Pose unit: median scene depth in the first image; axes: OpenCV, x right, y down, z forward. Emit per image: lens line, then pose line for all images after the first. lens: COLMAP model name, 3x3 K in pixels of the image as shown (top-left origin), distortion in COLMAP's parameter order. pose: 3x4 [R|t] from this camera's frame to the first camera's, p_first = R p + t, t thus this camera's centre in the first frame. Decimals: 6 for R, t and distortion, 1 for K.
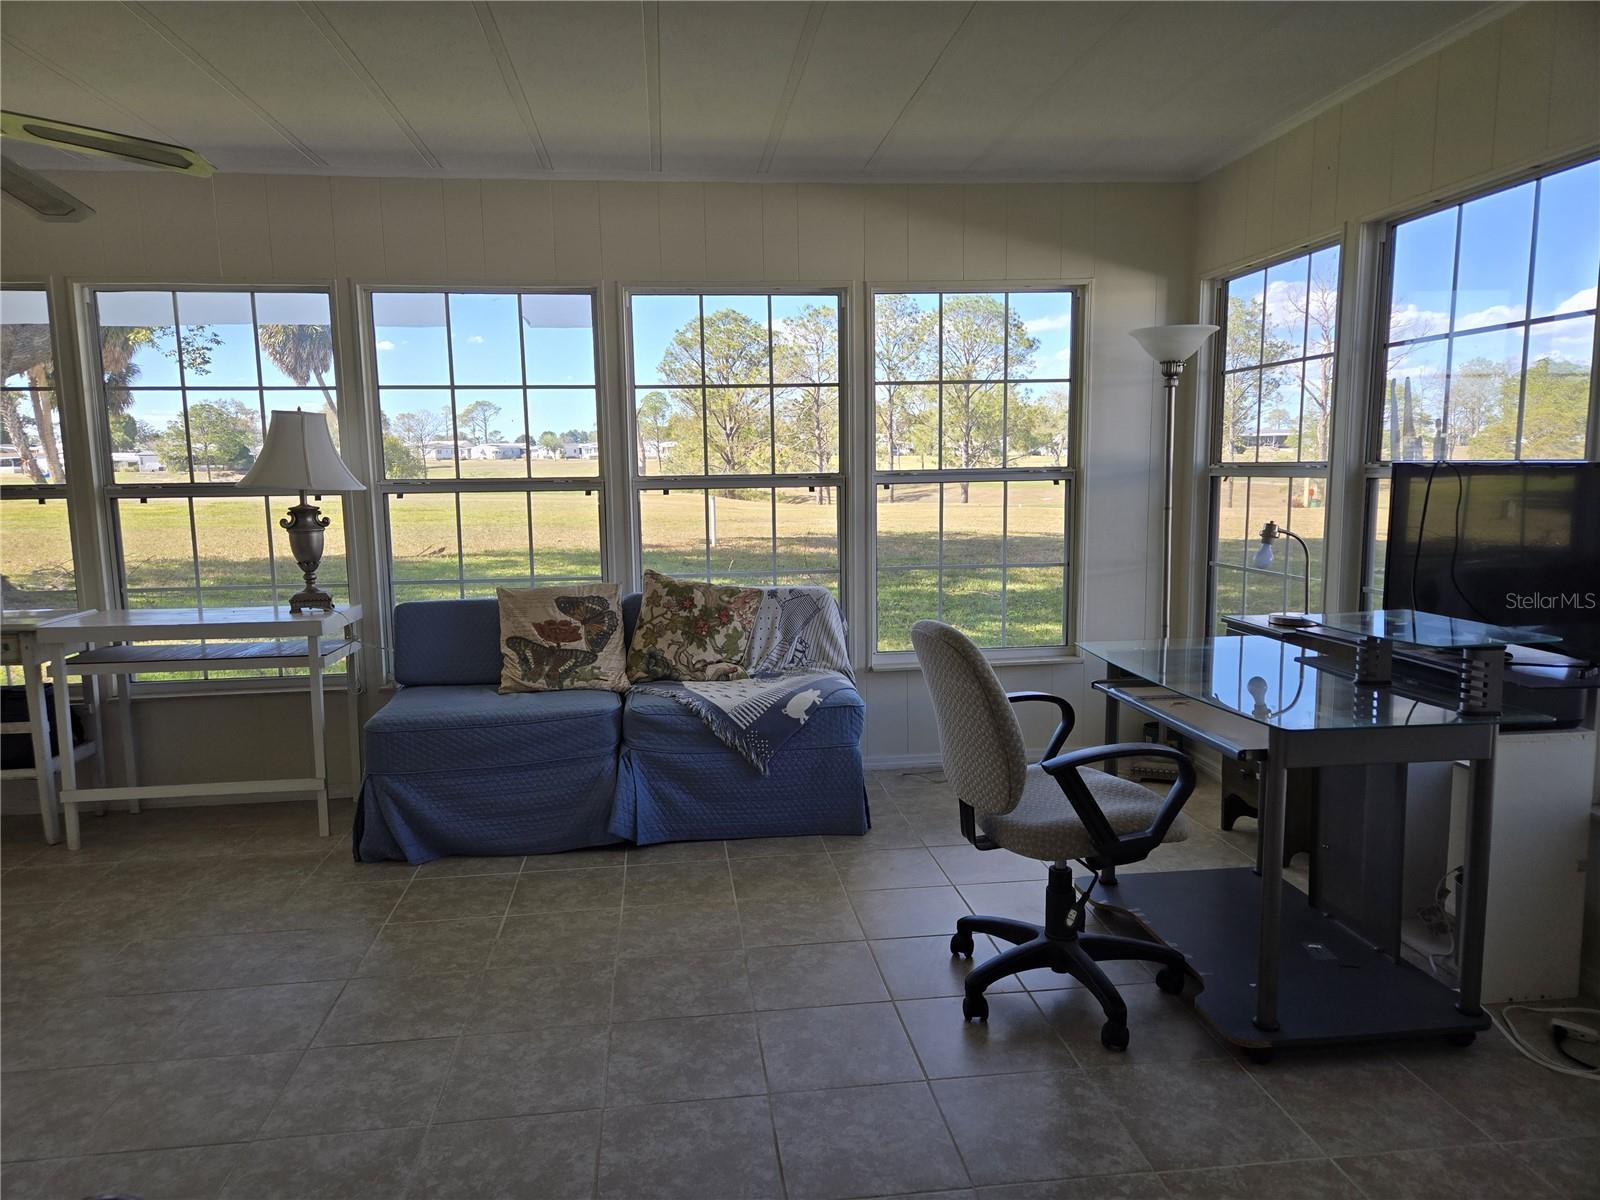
lens RADIAL K [[1066.8, 0, 788.8], [0, 1066.8, 595.8], [0, 0, 1]] dist [0.072936, -0.054374]
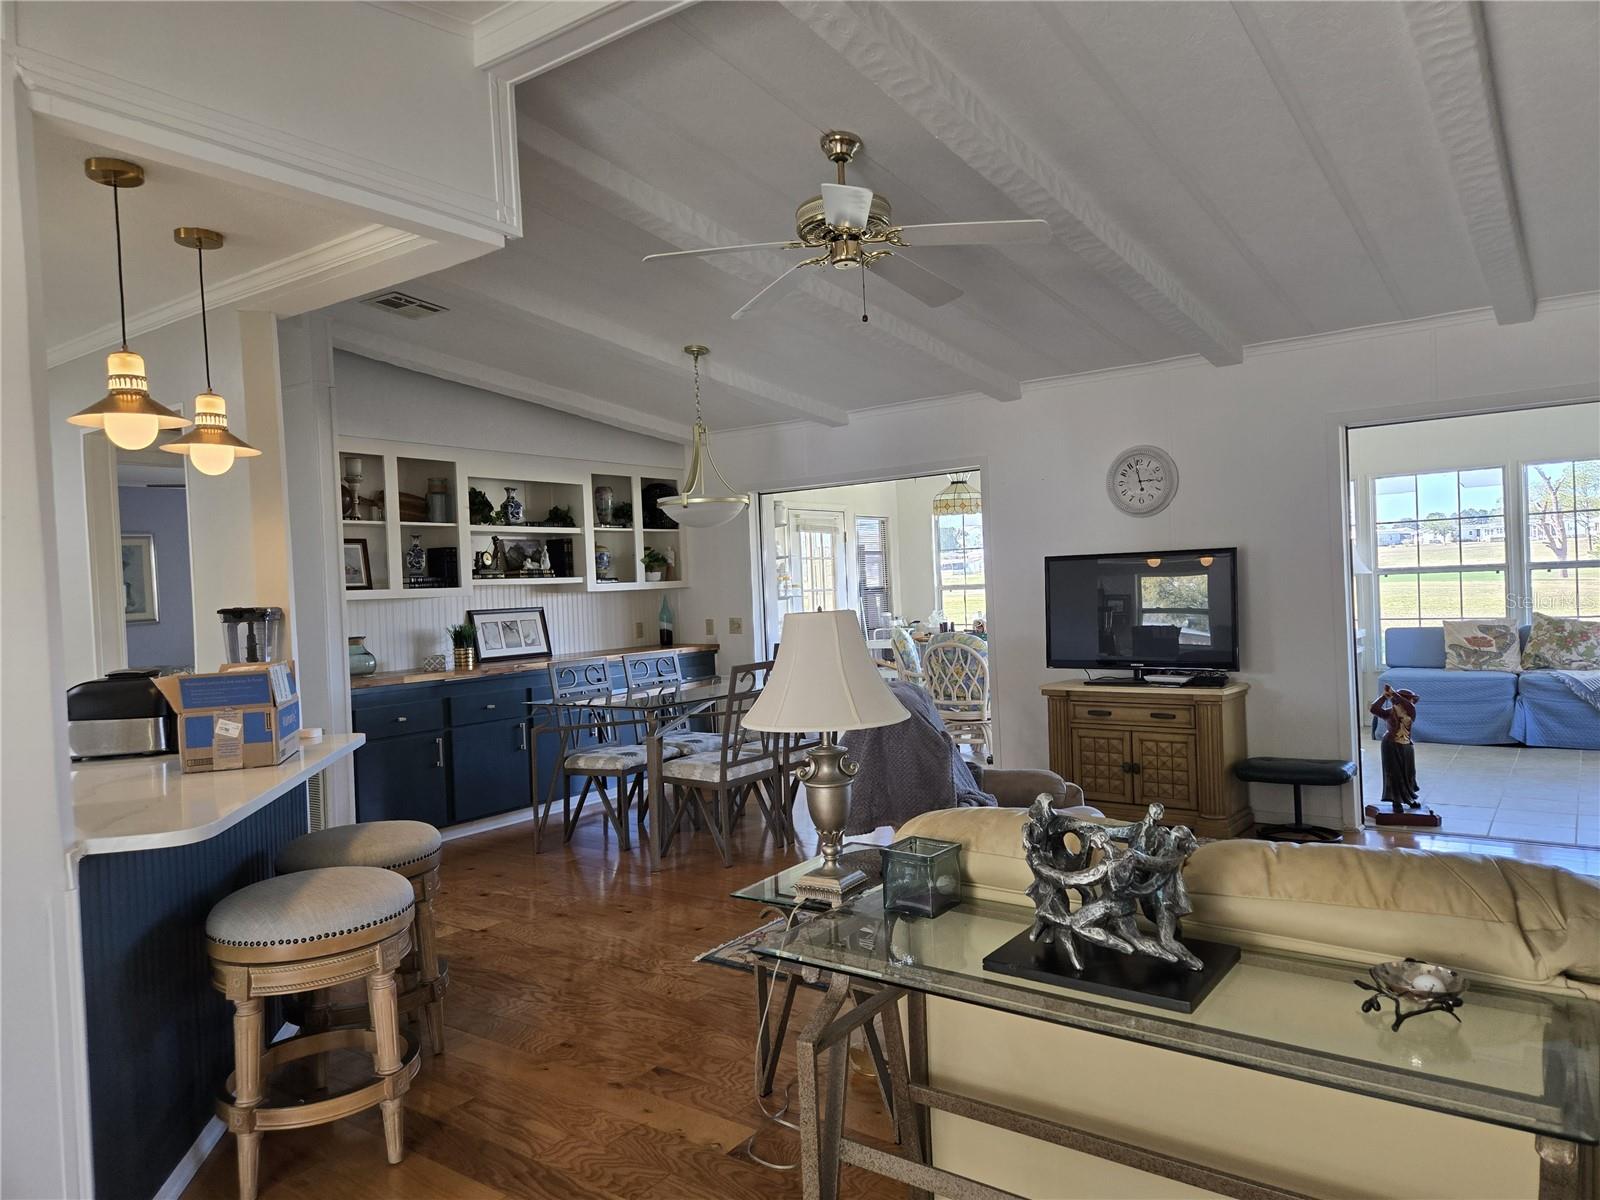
lens RADIAL K [[1066.8, 0, 805.4], [0, 1066.8, 601.9], [0, 0, 1]] dist [0.072936, -0.054374]
pose [[0.735337, -0.003673, -0.677692, 0.229603], [-0.050414, 0.996918, -0.060105, 0.142386], [0.675824, 0.078363, 0.732885, -1.309582]]
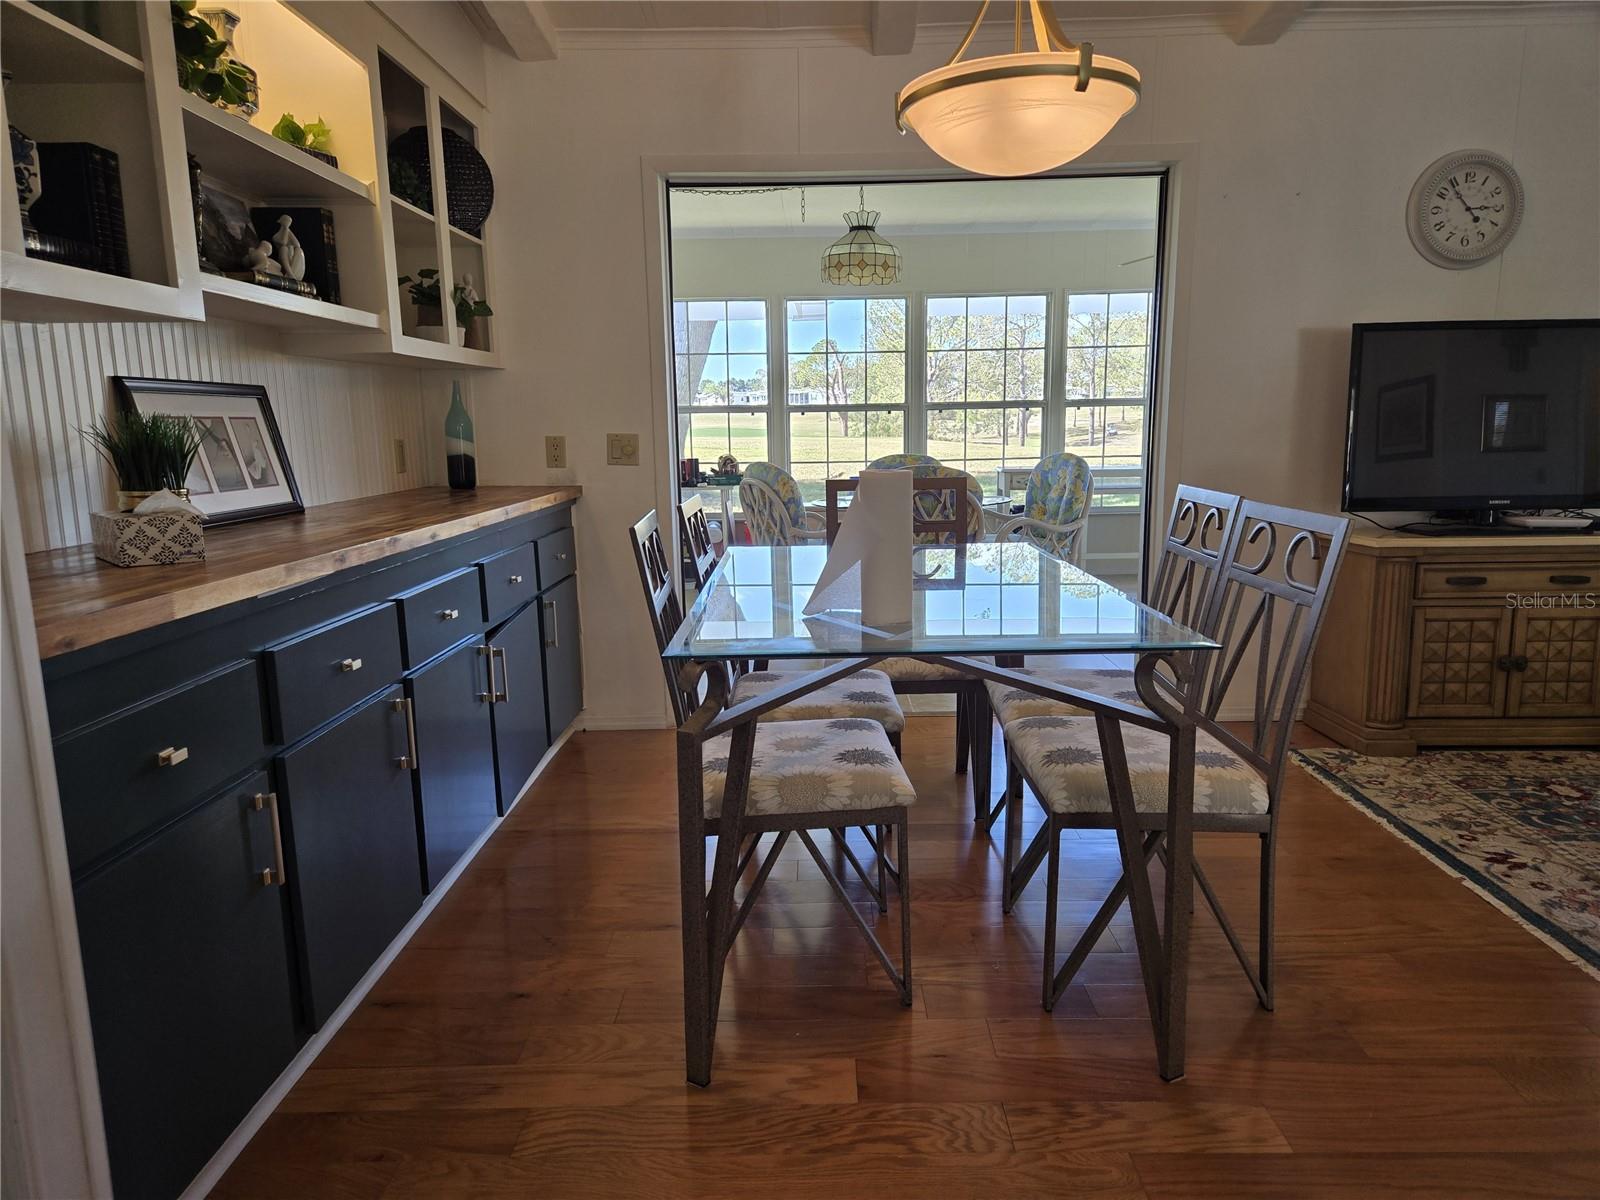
lens RADIAL K [[1066.8, 0, 807.0], [0, 1066.8, 600.9], [0, 0, 1]] dist [0.072936, -0.054374]
pose [[0.993981, 0.020164, -0.107677, -0.876245], [-0.013906, 0.998187, 0.058561, 0.155293], [0.108663, -0.056712, 0.992460, -0.949576]]
